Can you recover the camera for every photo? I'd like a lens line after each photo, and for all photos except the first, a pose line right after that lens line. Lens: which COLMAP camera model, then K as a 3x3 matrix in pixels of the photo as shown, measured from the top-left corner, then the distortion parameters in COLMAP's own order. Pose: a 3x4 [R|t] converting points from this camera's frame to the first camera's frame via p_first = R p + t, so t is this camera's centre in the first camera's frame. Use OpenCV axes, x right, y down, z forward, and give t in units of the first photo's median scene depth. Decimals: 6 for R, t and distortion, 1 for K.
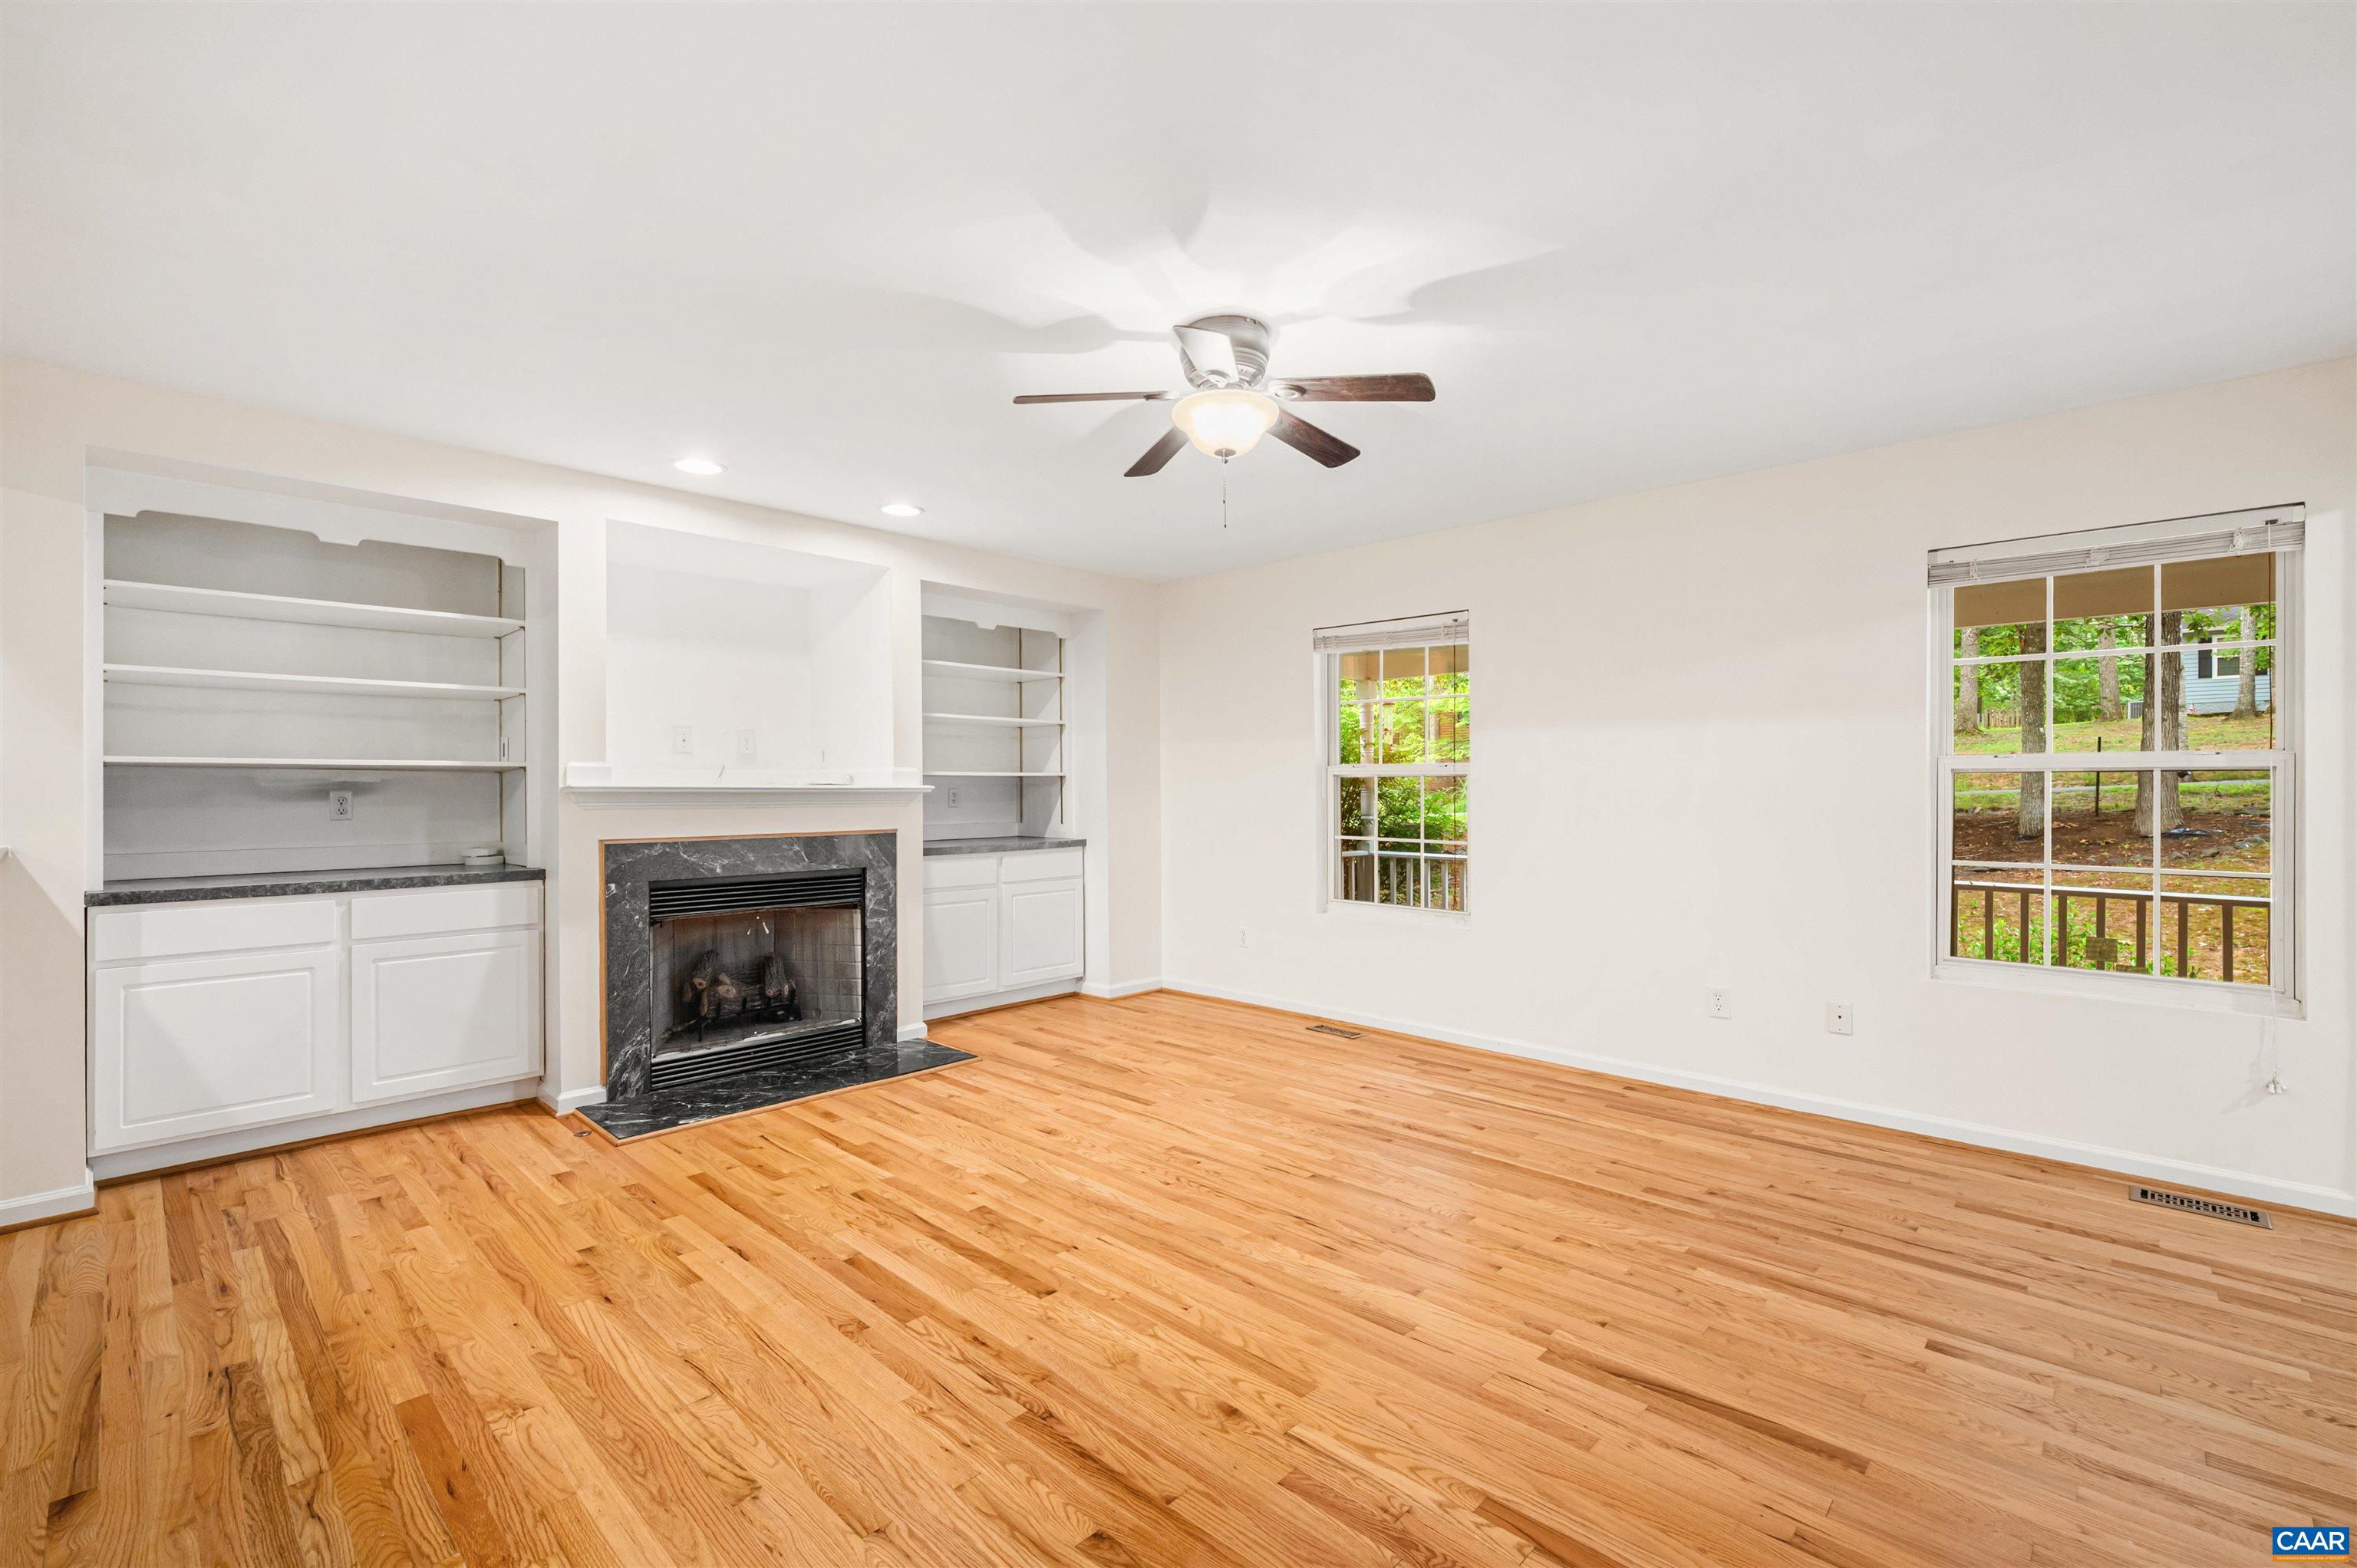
lens RADIAL K [[1024.3, 0, 1178.5], [0, 1024.3, 784.0], [0, 0, 1]] dist [0.003034, 0.000348]
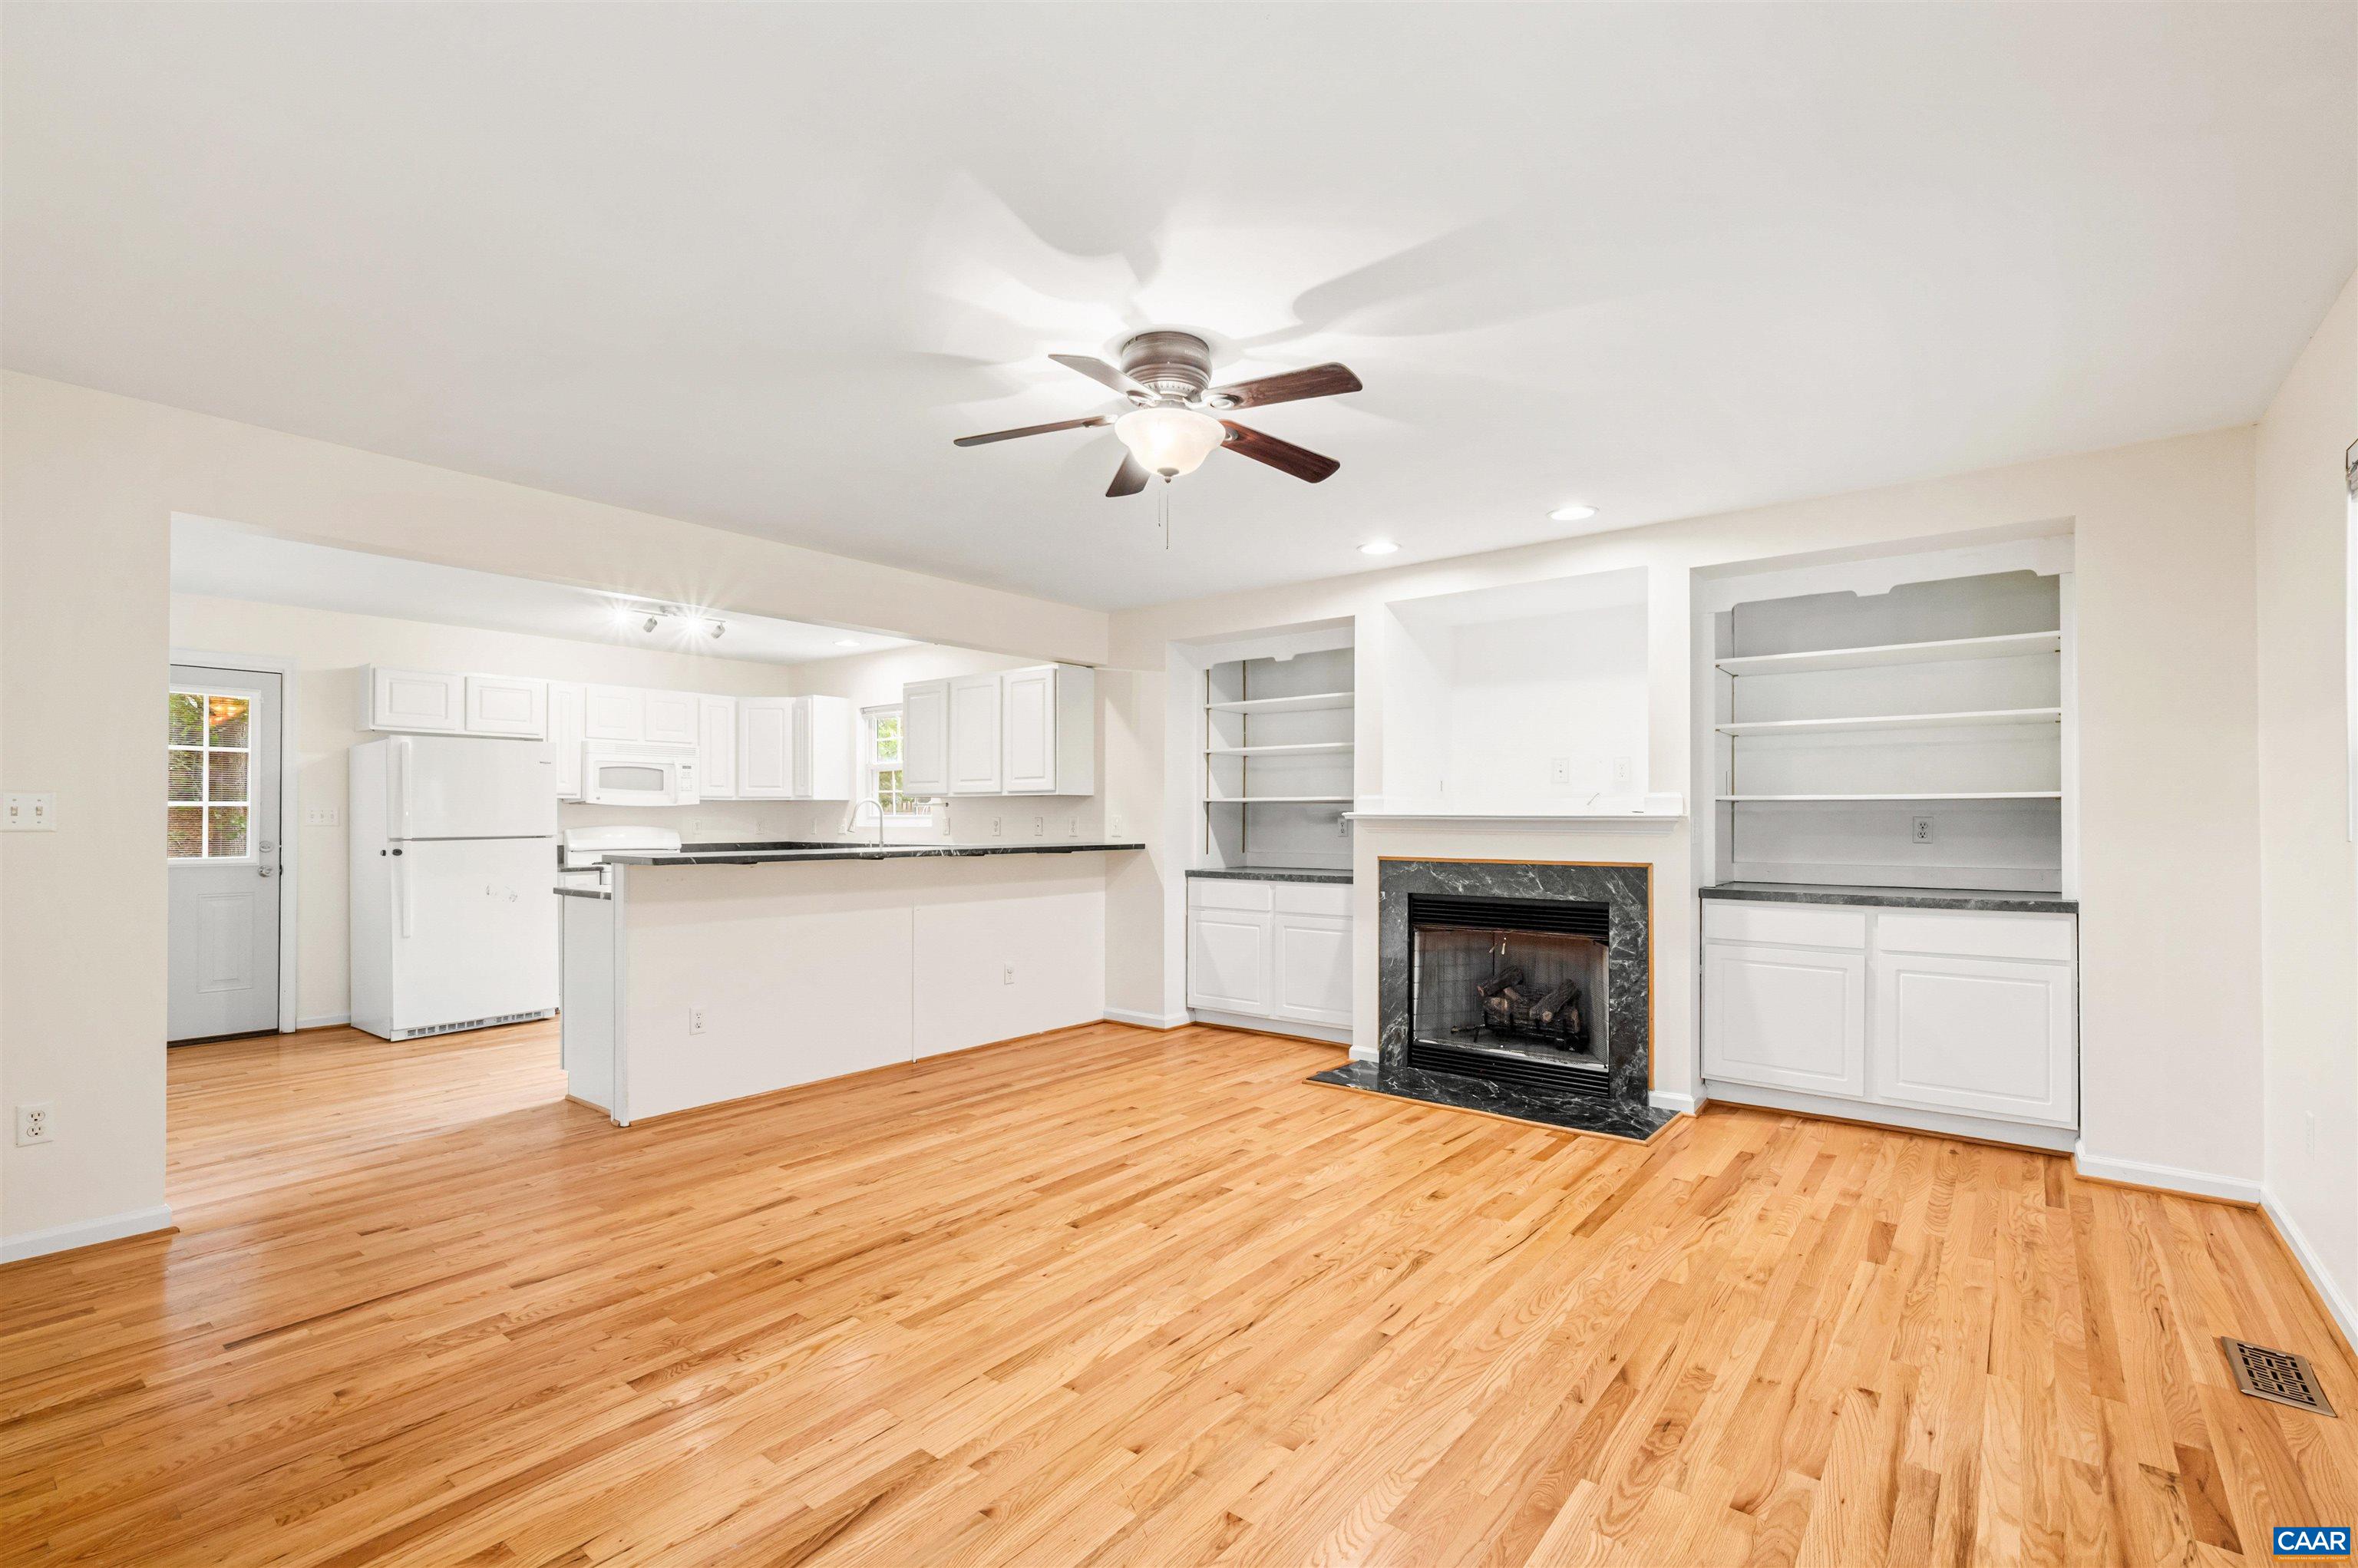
lens RADIAL K [[1052.9, 0, 1175.5], [0, 1052.9, 807.3], [0, 0, 1]] dist [0.000797, -0.000021]
pose [[0.090929, -0.006591, -0.995836, 0.736560], [0.002477, 0.999977, -0.006392, 0.001376], [0.995854, -0.001885, 0.090944, 0.647563]]
